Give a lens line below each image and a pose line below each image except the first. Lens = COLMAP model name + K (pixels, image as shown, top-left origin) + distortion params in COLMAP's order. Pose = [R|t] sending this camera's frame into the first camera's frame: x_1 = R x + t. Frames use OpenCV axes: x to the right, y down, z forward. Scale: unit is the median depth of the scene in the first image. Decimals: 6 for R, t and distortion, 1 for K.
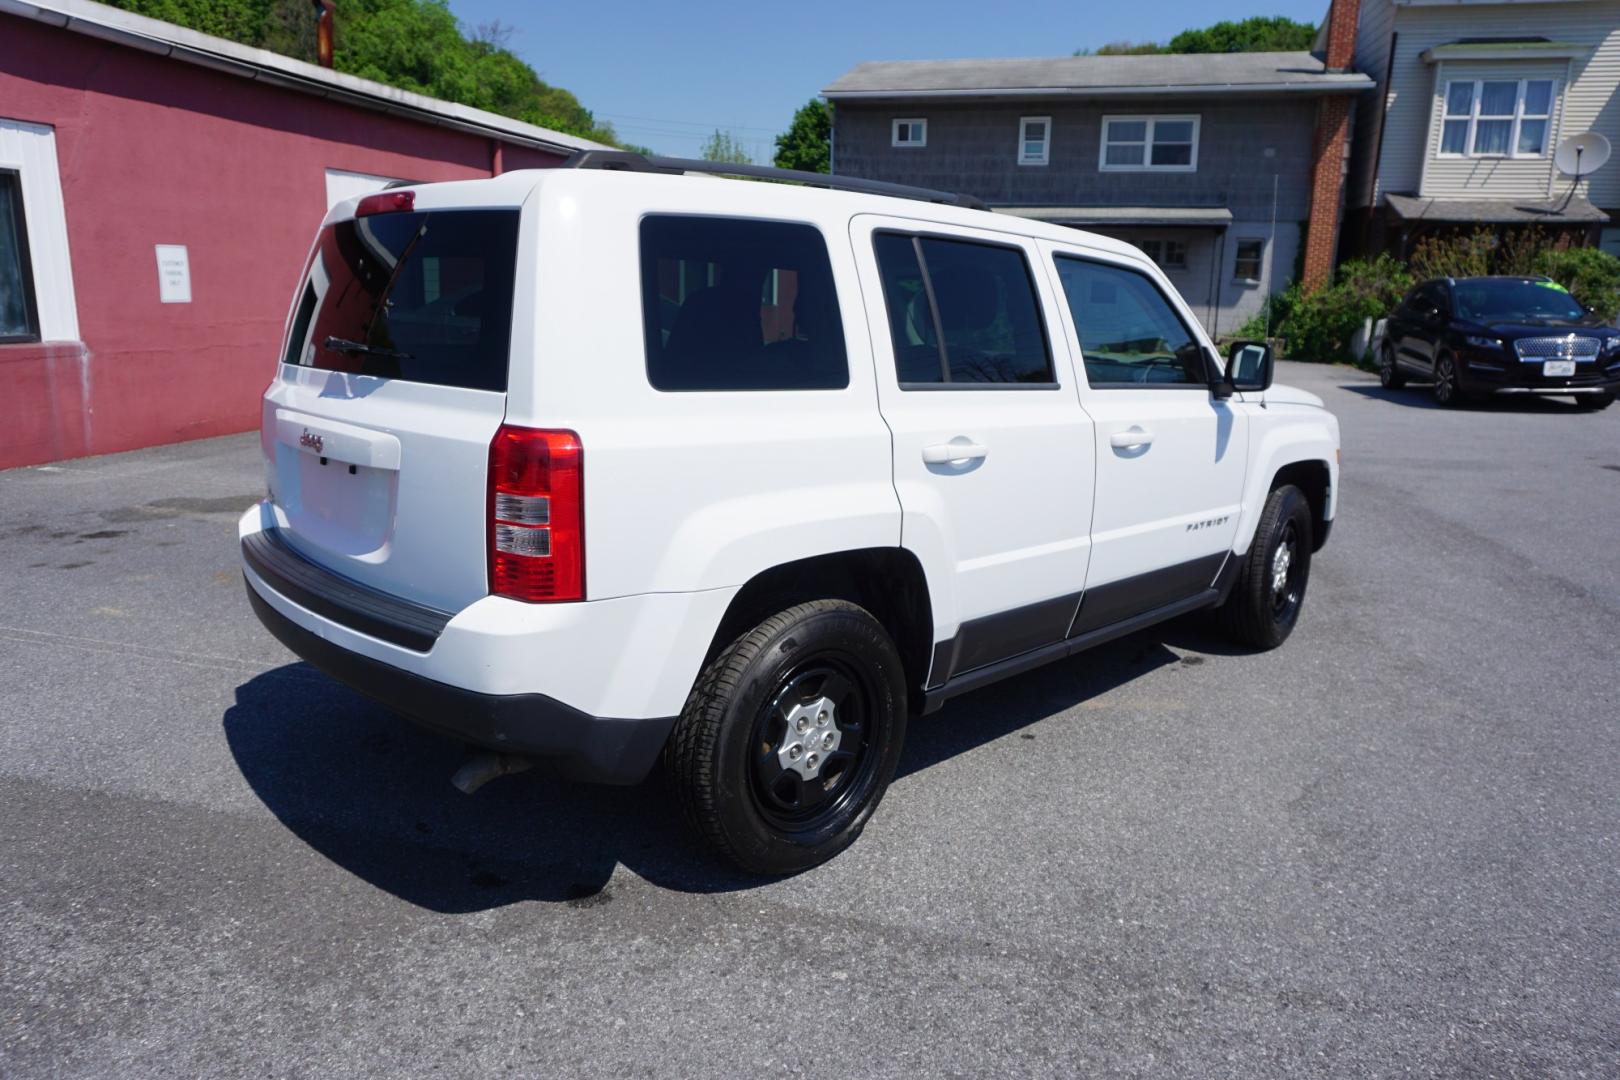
lens RADIAL K [[1093.0, 0, 805.0], [0, 1093.0, 533.3], [0, 0, 1]] dist [-0.047532, 0.038715]
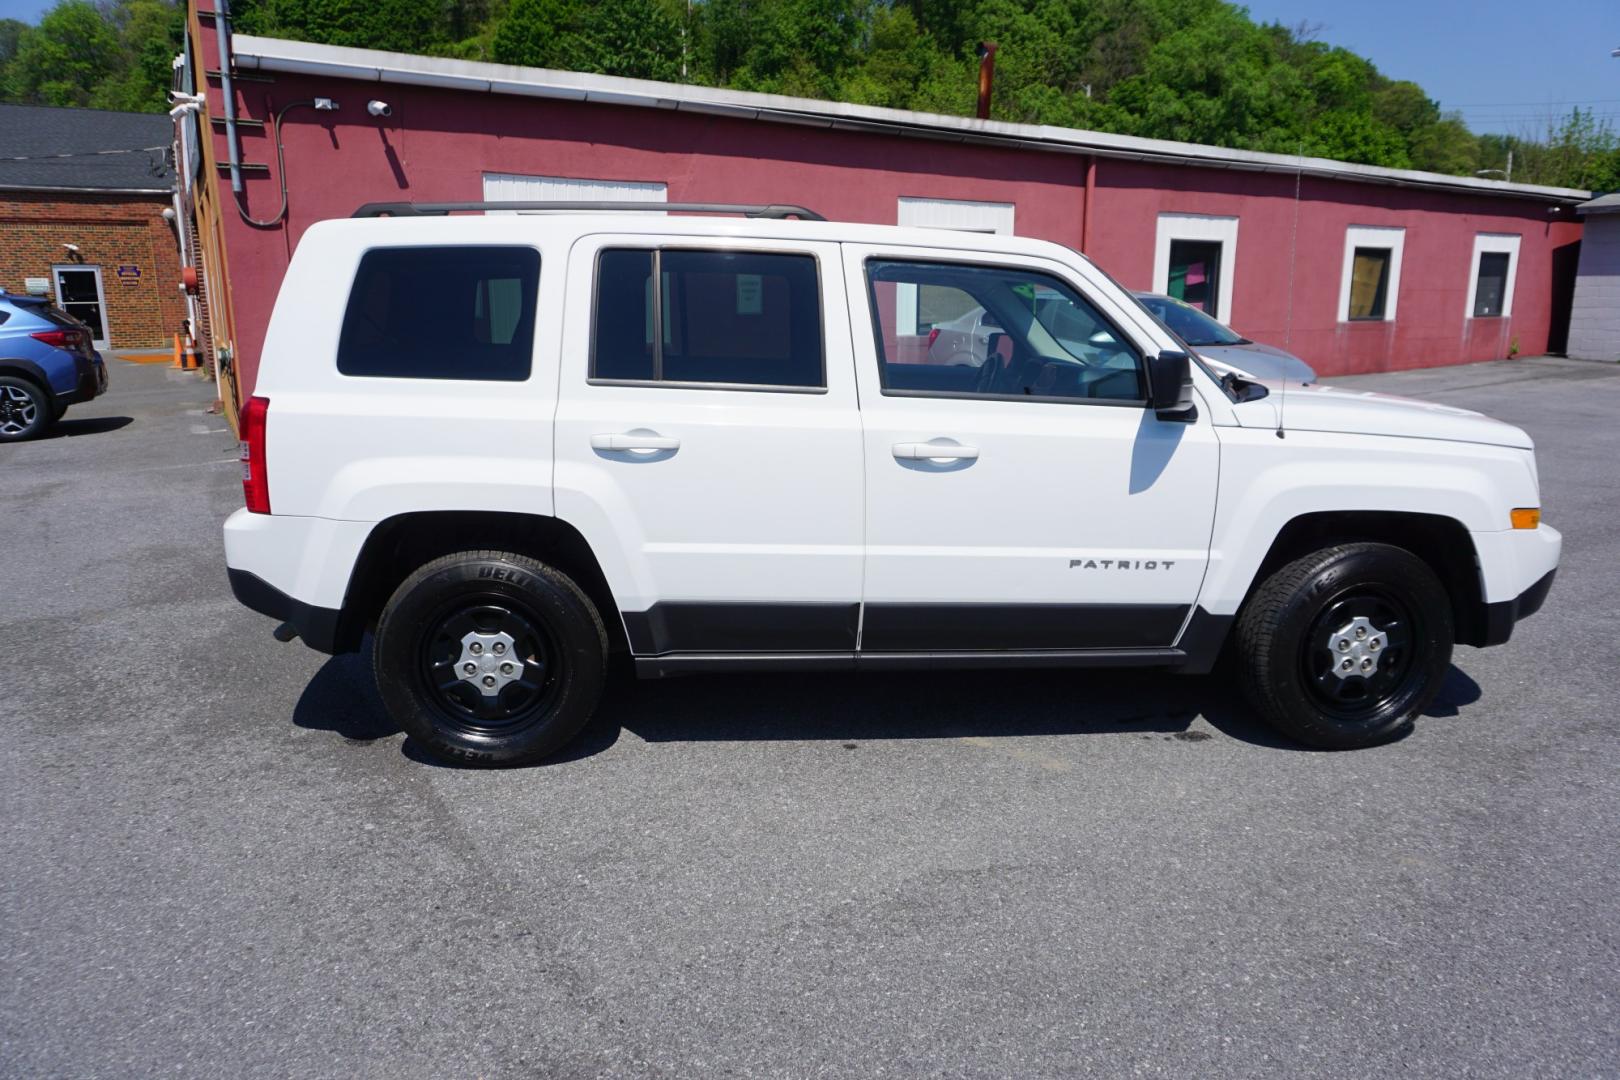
lens RADIAL K [[1093.0, 0, 804.9], [0, 1093.0, 535.0], [0, 0, 1]] dist [-0.047532, 0.038715]
pose [[0.762302, 0.121151, -0.635782, 0.274592], [-0.127474, 0.991187, 0.036033, -0.011840], [0.634544, 0.053578, 0.771027, 0.070534]]
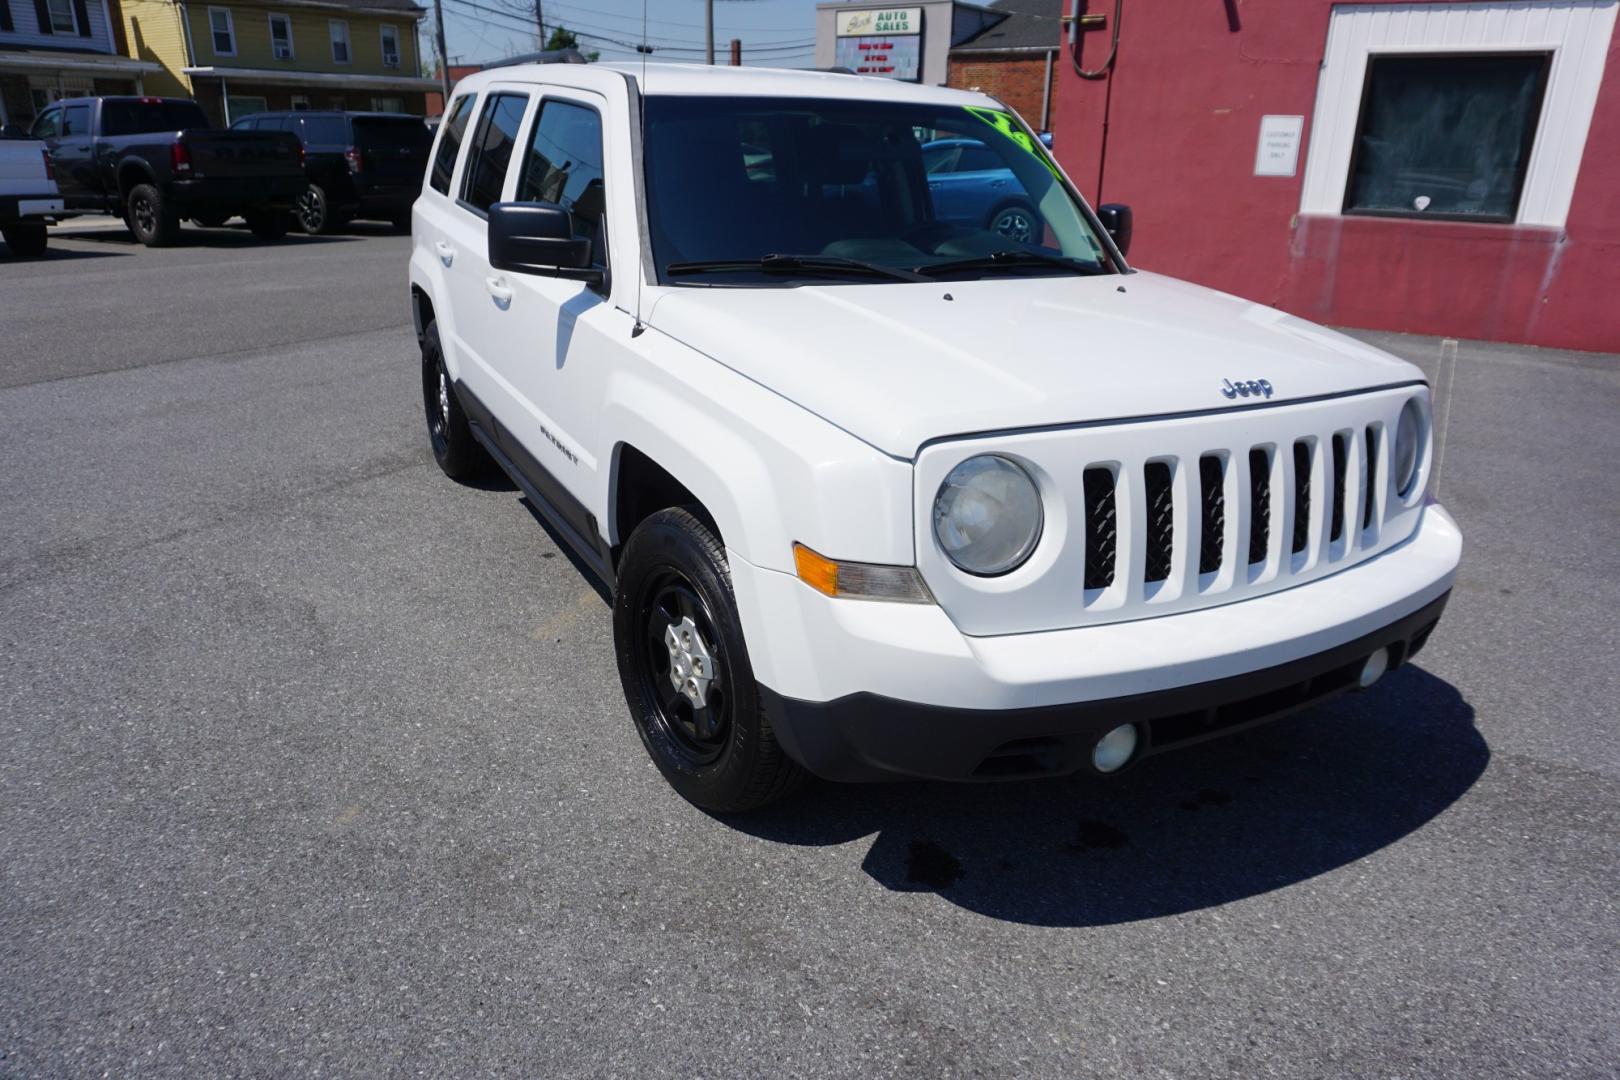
lens RADIAL K [[1093.0, 0, 799.8], [0, 1093.0, 534.7], [0, 0, 1]] dist [-0.047532, 0.038715]
pose [[-0.270859, 0.308104, -0.911980, 0.398907], [-0.236425, 0.897083, 0.373290, -0.106140], [0.933134, 0.316724, -0.170140, 0.499527]]
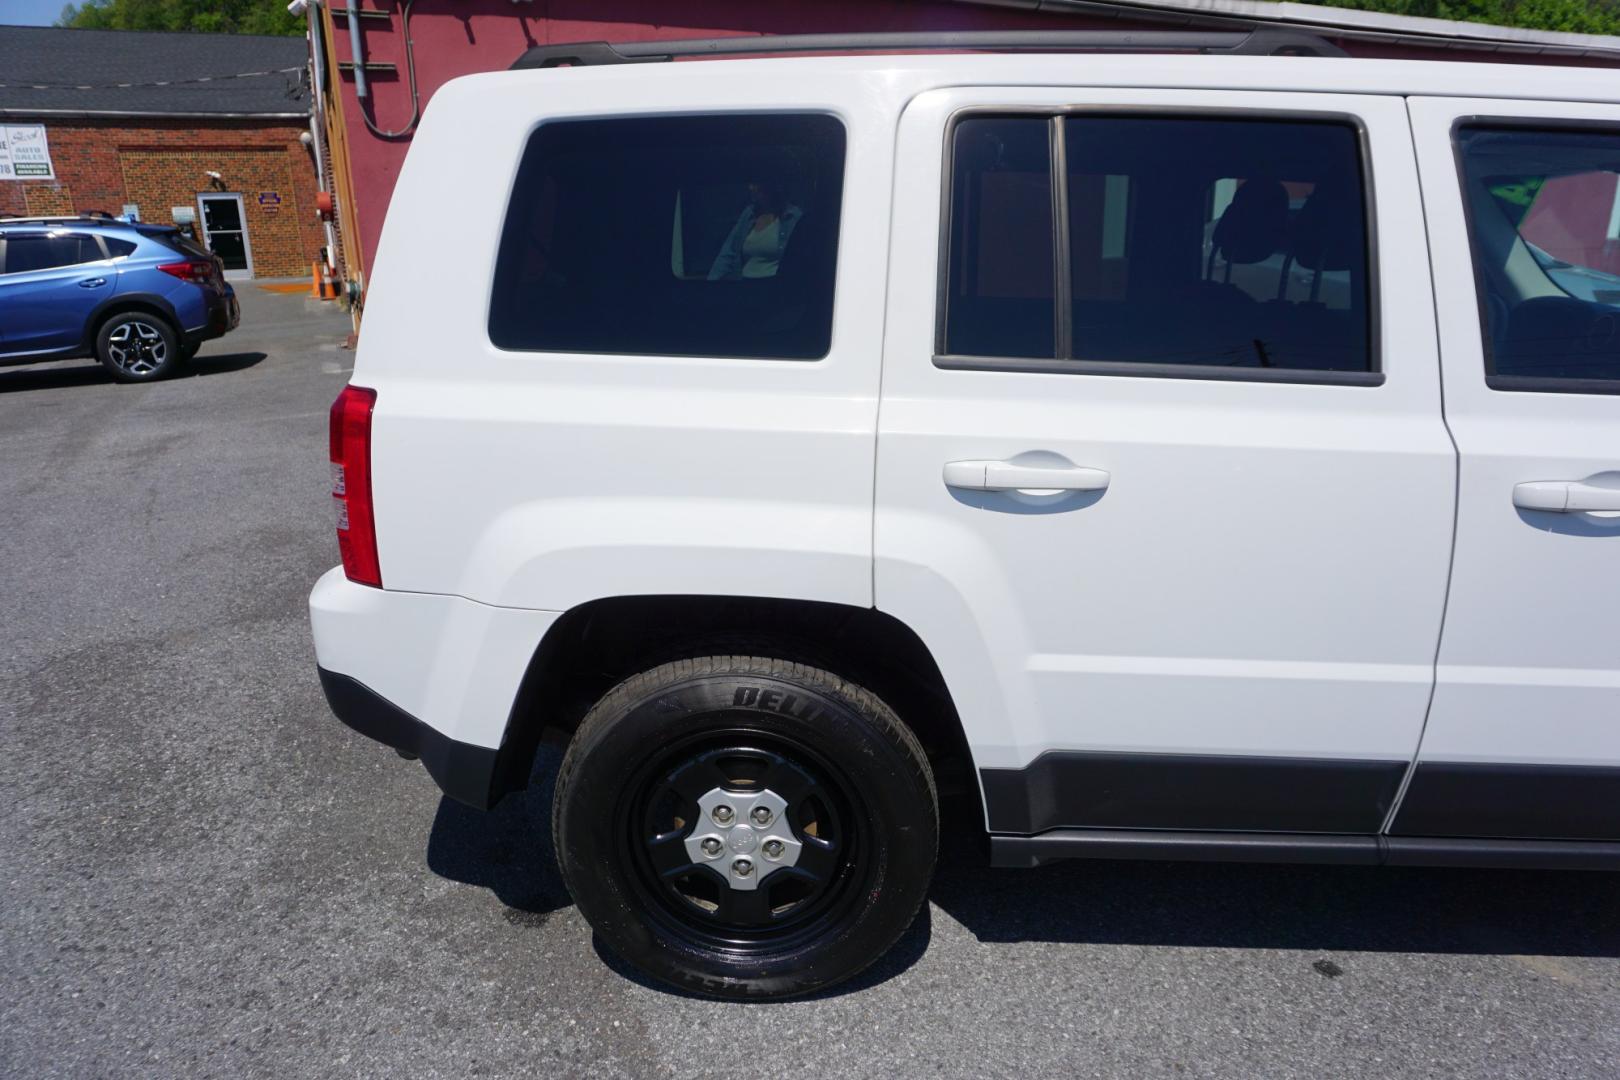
lens RADIAL K [[1093.0, 0, 805.6], [0, 1093.0, 531.0], [0, 0, 1]] dist [-0.047532, 0.038715]
pose [[0.685538, 0.175061, -0.706676, 0.134759], [-0.131959, 0.984461, 0.115863, -0.027125], [0.715978, 0.013824, 0.697986, 0.136236]]
